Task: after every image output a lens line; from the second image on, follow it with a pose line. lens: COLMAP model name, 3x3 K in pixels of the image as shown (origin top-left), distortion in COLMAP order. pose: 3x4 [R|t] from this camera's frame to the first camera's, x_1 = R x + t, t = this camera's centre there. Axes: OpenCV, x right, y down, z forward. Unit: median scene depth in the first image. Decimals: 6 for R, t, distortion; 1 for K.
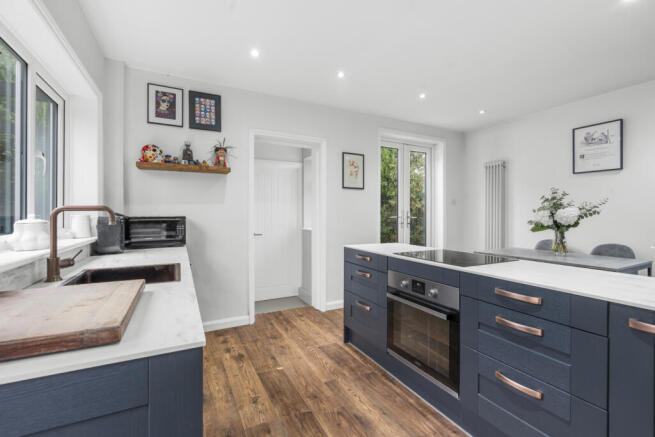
lens RADIAL K [[289.2, 0, 327.0], [0, 289.2, 213.7], [0, 0, 1]] dist [-0.001004, 0.001065]
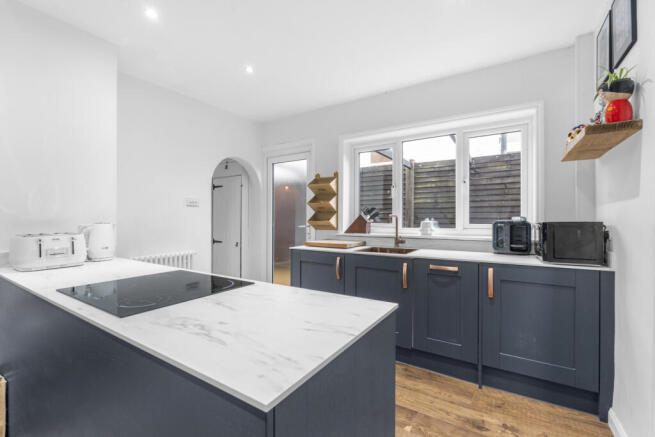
lens RADIAL K [[289.2, 0, 326.4], [0, 289.2, 216.8], [0, 0, 1]] dist [-0.001004, 0.001065]
pose [[-0.864535, 0.000638, -0.502572, 0.407672], [0.001434, 0.999998, -0.001198, -0.004717], [0.502571, -0.001757, -0.864534, 1.612945]]
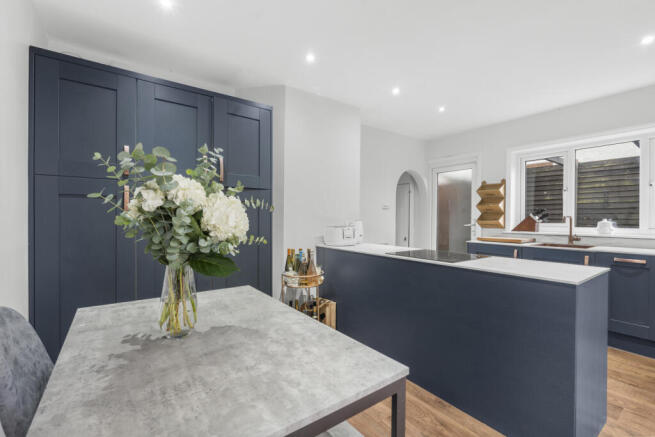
lens RADIAL K [[289.2, 0, 328.6], [0, 289.2, 219.4], [0, 0, 1]] dist [-0.001004, 0.001065]
pose [[-0.987420, -0.000431, -0.158117, 0.971356], [-0.001950, 0.999953, 0.009454, -0.007711], [0.158105, 0.009644, -0.987375, 1.933455]]
